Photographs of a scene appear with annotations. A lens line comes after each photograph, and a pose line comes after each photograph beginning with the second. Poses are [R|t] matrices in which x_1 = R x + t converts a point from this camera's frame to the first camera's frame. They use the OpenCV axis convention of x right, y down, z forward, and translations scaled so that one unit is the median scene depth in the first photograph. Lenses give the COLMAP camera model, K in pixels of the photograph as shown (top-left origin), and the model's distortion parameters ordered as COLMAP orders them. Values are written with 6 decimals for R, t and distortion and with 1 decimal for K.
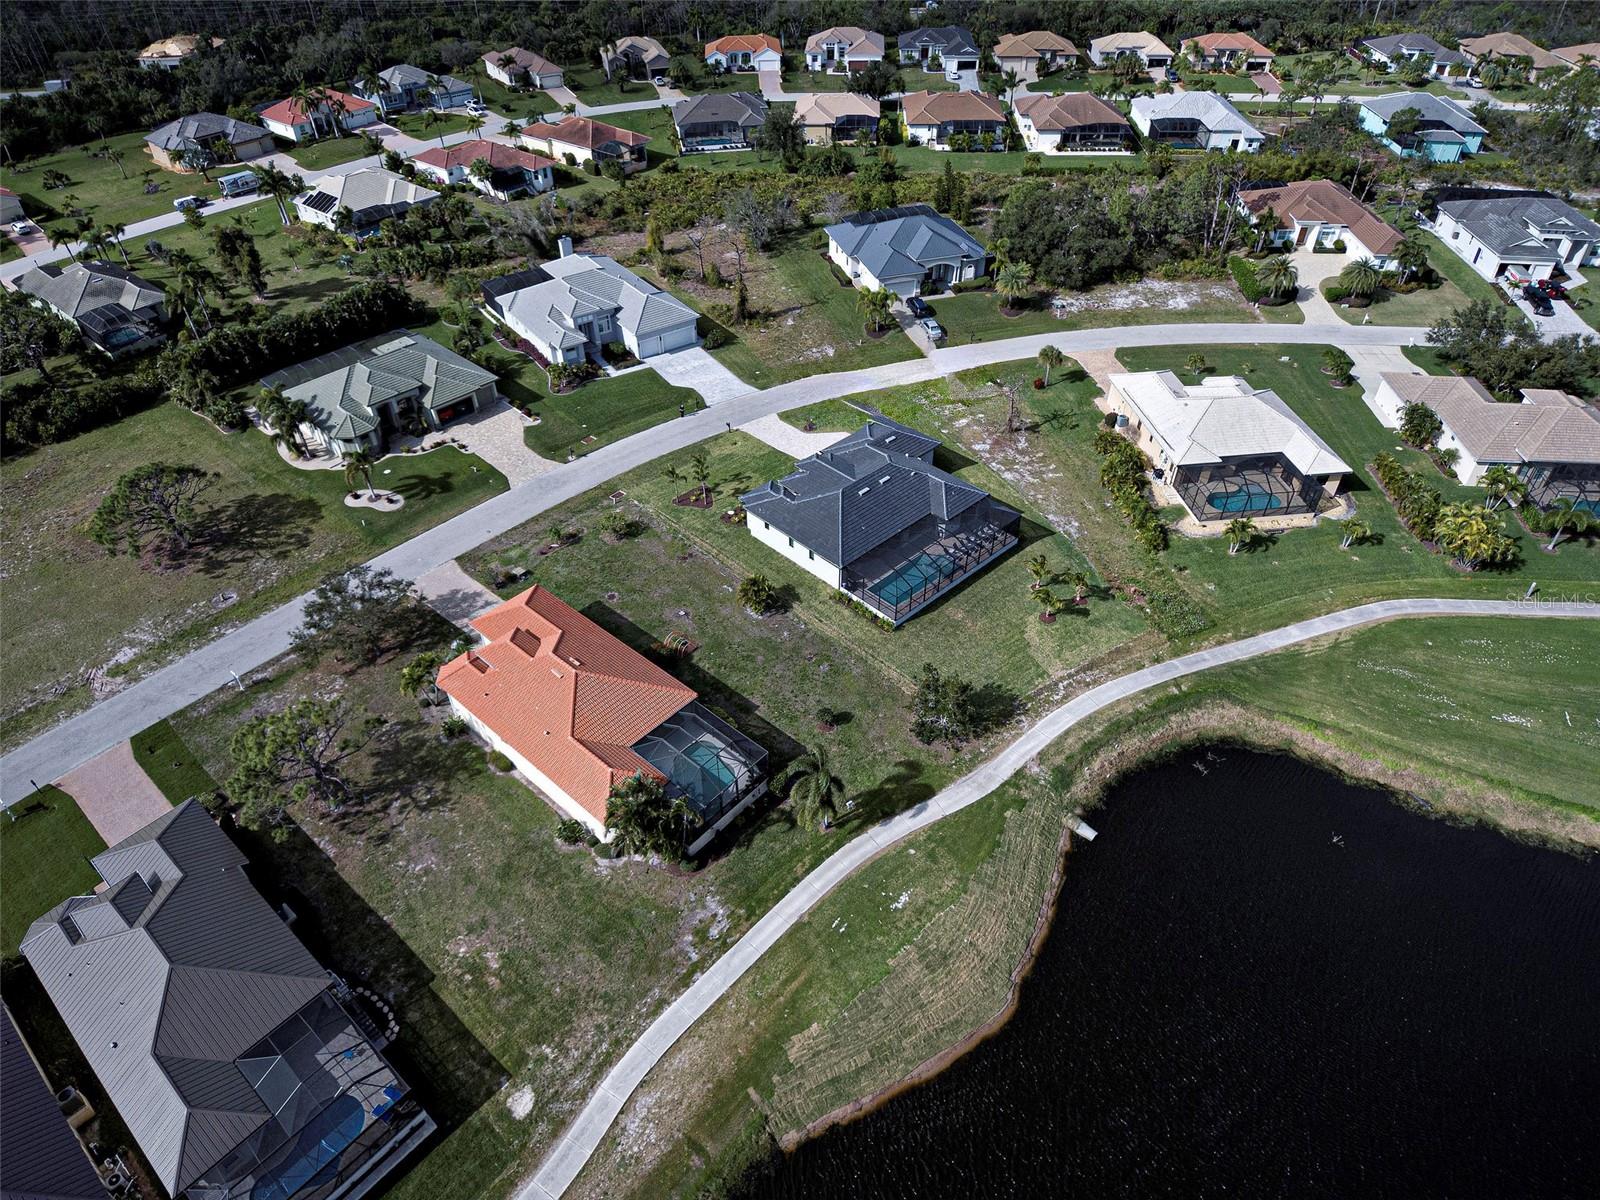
lens RADIAL K [[957.3, 0, 777.2], [0, 957.3, 595.7], [0, 0, 1]] dist [0.094625, -0.127131]
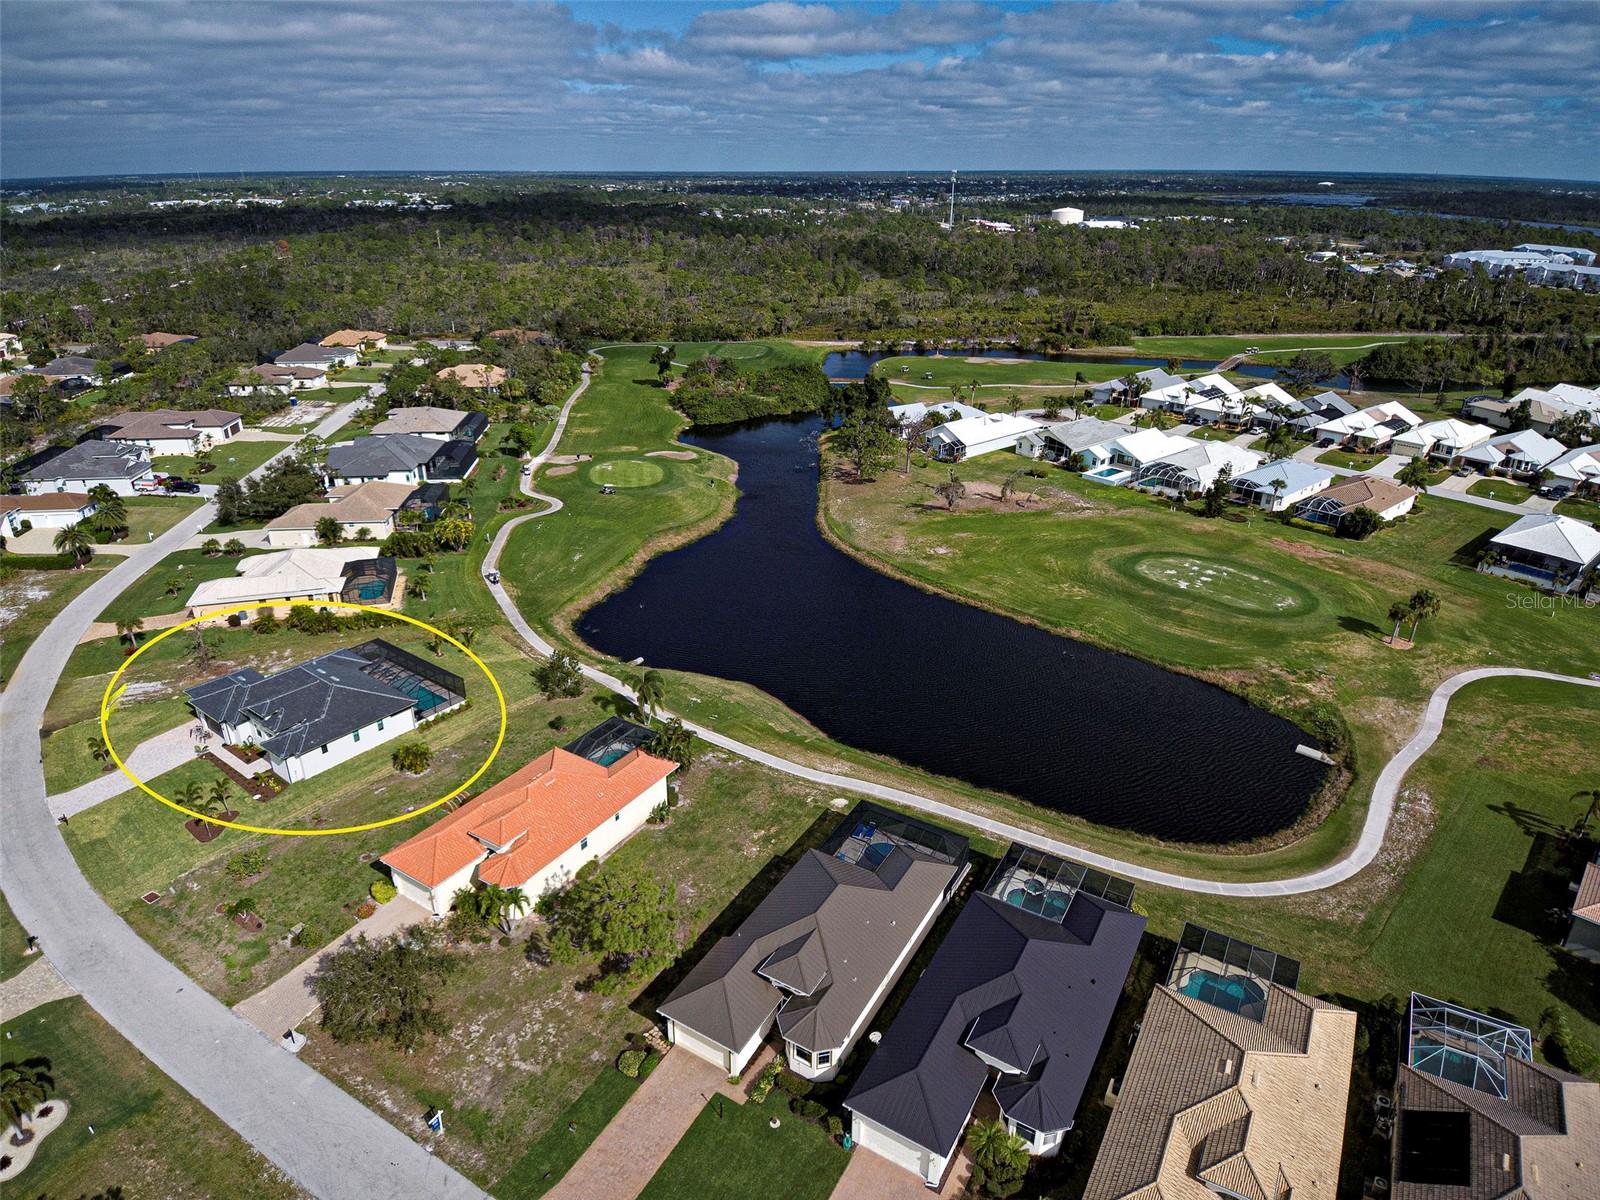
lens RADIAL K [[957.3, 0, 777.2], [0, 957.3, 595.7], [0, 0, 1]] dist [0.094625, -0.127131]
pose [[-0.160721, -0.378643, 0.911481, -0.815254], [0.639014, 0.663893, 0.388468, -0.229837], [-0.752217, 0.644884, 0.135257, 0.293922]]
